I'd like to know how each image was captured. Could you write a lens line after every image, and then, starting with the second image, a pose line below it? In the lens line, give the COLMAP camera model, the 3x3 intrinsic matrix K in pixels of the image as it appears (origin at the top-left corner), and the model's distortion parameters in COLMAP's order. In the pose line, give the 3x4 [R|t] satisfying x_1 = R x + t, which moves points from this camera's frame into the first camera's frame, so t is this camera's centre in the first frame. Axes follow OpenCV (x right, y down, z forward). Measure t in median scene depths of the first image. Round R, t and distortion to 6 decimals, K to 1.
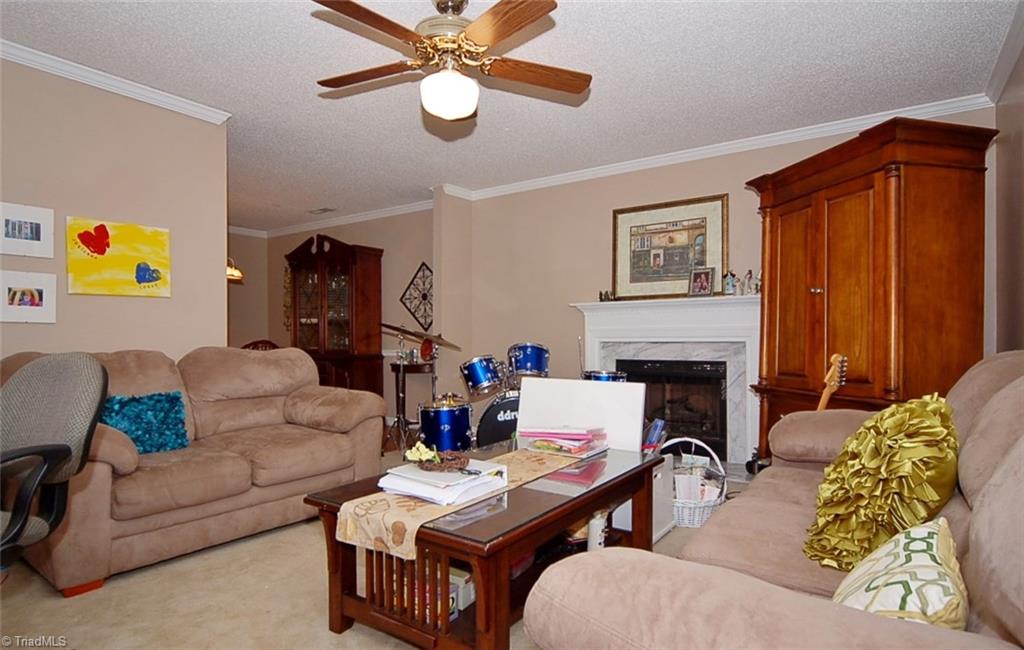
lens RADIAL K [[552.1, 0, 512.7], [0, 552.1, 331.7], [0, 0, 1]] dist [0.000917, 0.000000]
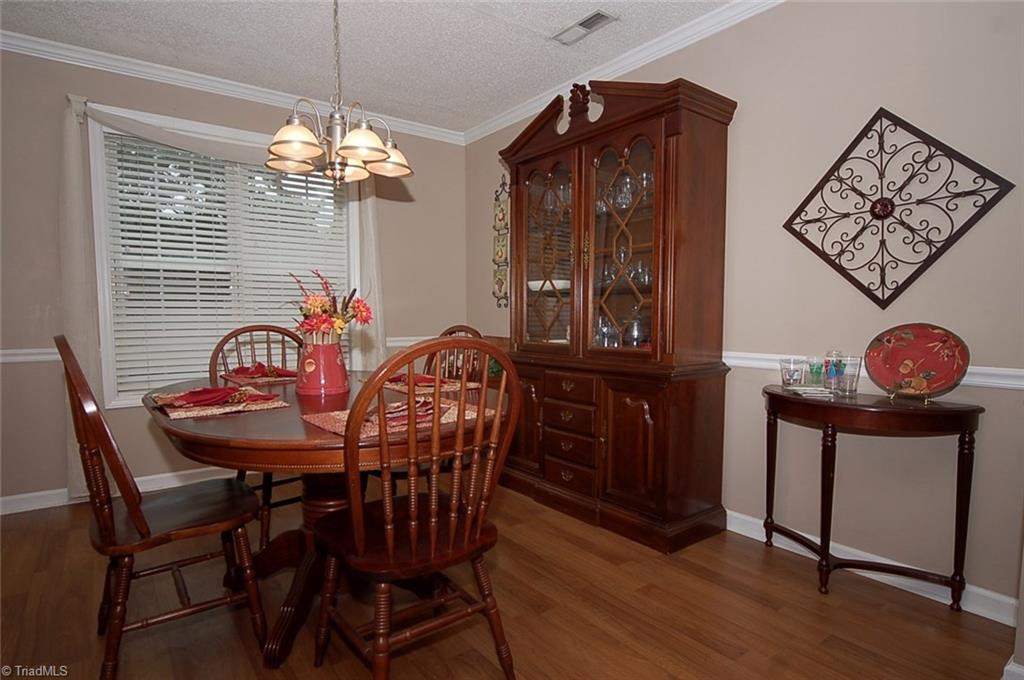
lens RADIAL K [[548.7, 0, 513.6], [0, 548.7, 348.4], [0, 0, 1]] dist [-0.011228, 0.001650]
pose [[0.948596, 0.024197, -0.315564, -0.257602], [-0.000026, 0.997079, 0.076375, -0.001286], [0.316490, -0.072441, 0.945826, 0.561466]]
